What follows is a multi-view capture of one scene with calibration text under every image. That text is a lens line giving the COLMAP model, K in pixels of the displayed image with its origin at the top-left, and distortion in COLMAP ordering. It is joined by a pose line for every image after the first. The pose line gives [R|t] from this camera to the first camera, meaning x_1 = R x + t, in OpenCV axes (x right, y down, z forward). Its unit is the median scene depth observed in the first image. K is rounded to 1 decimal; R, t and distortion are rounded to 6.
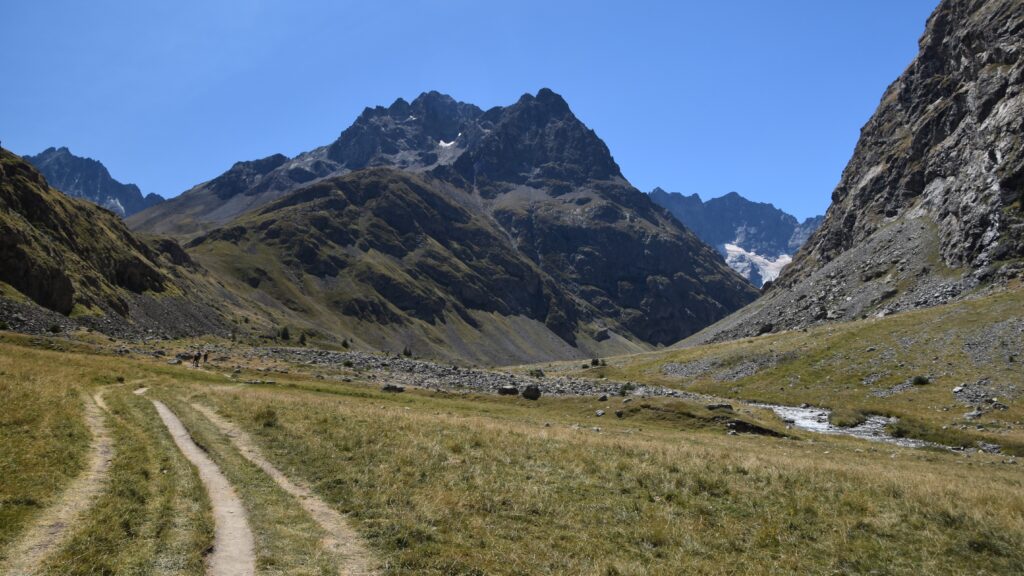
lens RADIAL K [[706.0, 0, 512.7], [0, 706.0, 290.9], [0, 0, 1]] dist [-0.006013, 0.000455]
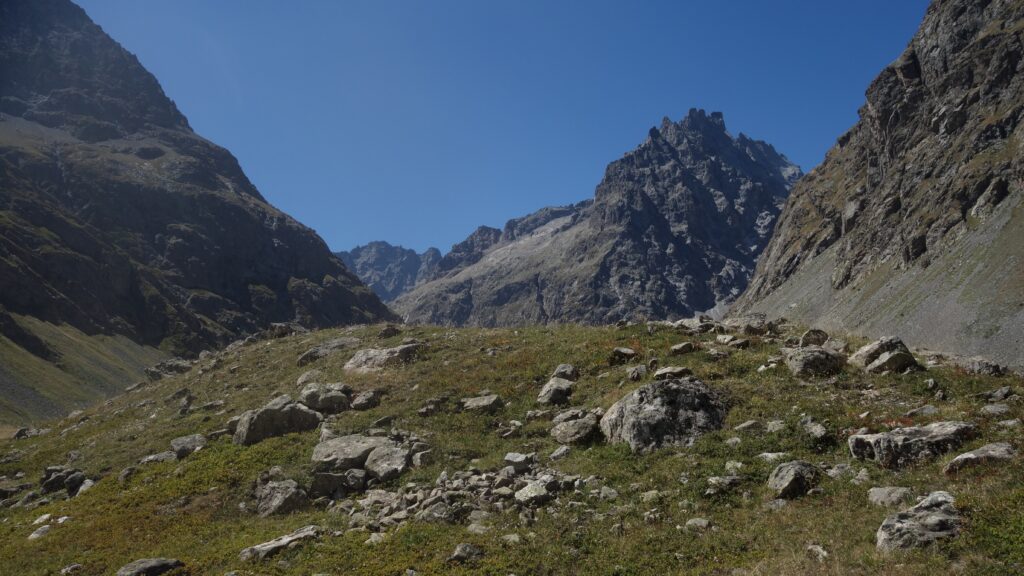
lens RADIAL K [[805.0, 0, 511.4], [0, 805.0, 290.5], [0, 0, 1]] dist [-0.011332, -0.008168]
pose [[0.782948, 0.008681, 0.622026, -0.074266], [0.033802, 0.997832, -0.056471, 0.029597], [-0.621168, 0.065240, 0.780957, 0.329547]]
